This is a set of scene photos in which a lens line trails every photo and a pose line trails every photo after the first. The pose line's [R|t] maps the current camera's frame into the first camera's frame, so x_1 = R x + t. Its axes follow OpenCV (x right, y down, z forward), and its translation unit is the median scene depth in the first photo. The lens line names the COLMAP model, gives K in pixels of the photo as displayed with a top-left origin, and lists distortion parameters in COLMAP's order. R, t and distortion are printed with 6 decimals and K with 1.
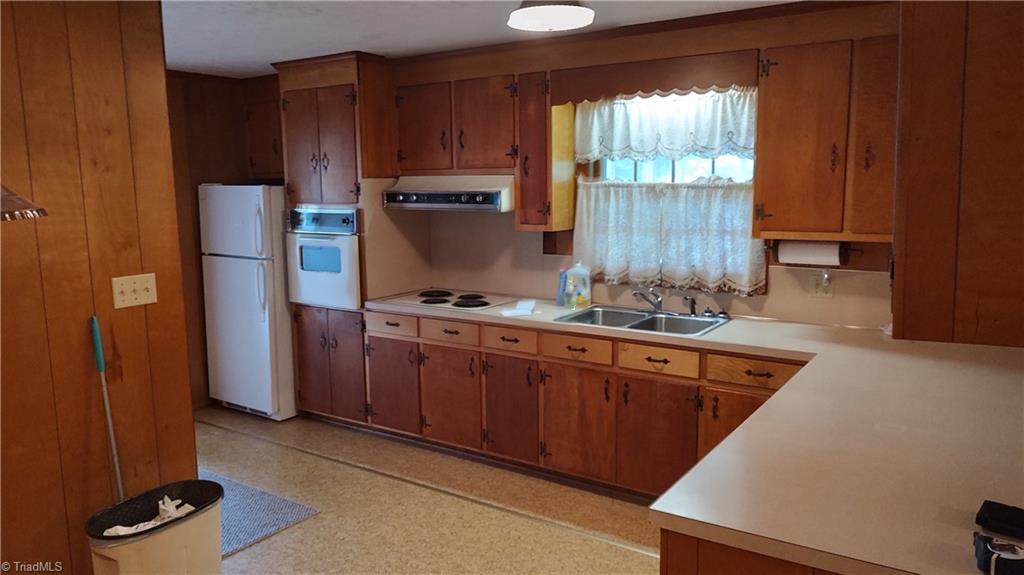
lens RADIAL K [[740.6, 0, 512.6], [0, 740.6, 277.5], [0, 0, 1]] dist [0.040574, -0.044883]
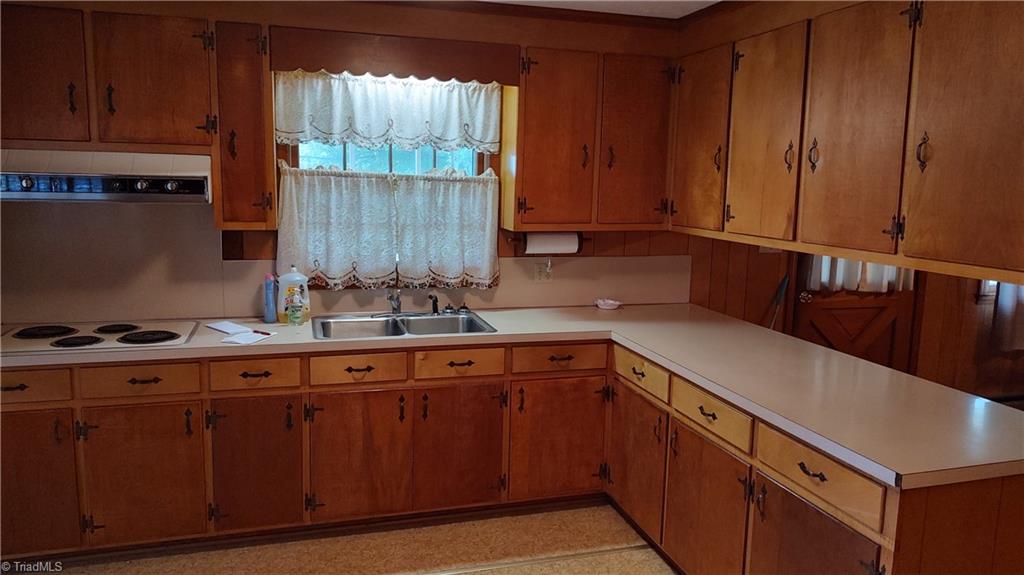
lens RADIAL K [[740.6, 0, 531.9], [0, 740.6, 280.1], [0, 0, 1]] dist [0.040574, -0.044883]
pose [[0.623841, -0.081388, 0.777302, -0.406581], [0.071539, 0.996334, 0.046907, -0.027241], [-0.778271, 0.026345, 0.627376, 0.296394]]
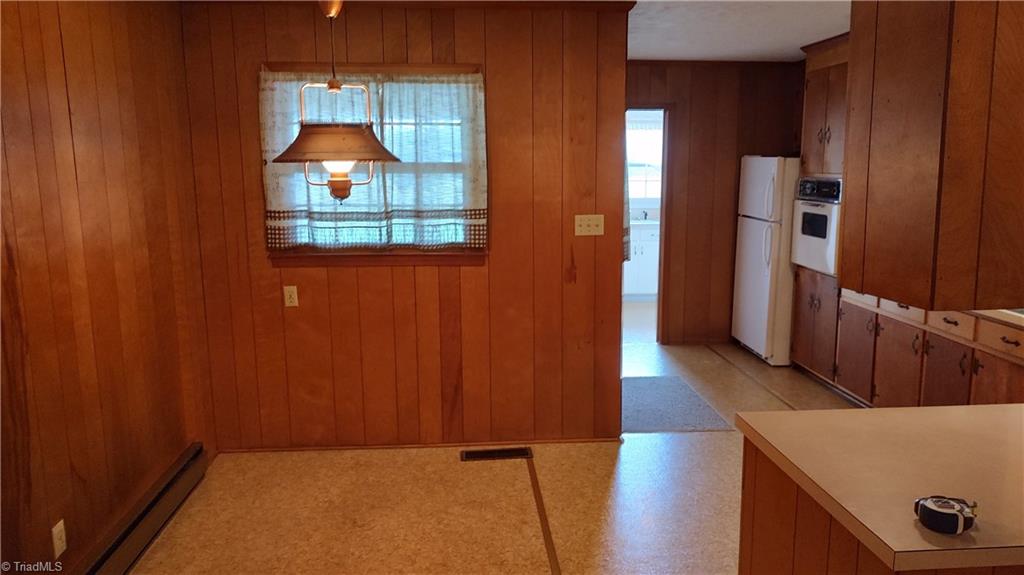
lens RADIAL K [[740.6, 0, 513.5], [0, 740.6, 277.7], [0, 0, 1]] dist [0.040574, -0.044883]
pose [[0.622284, 0.133248, -0.771368, 0.371580], [-0.108564, 0.990574, 0.083533, 0.009471], [0.775227, 0.031761, 0.630884, -0.034499]]
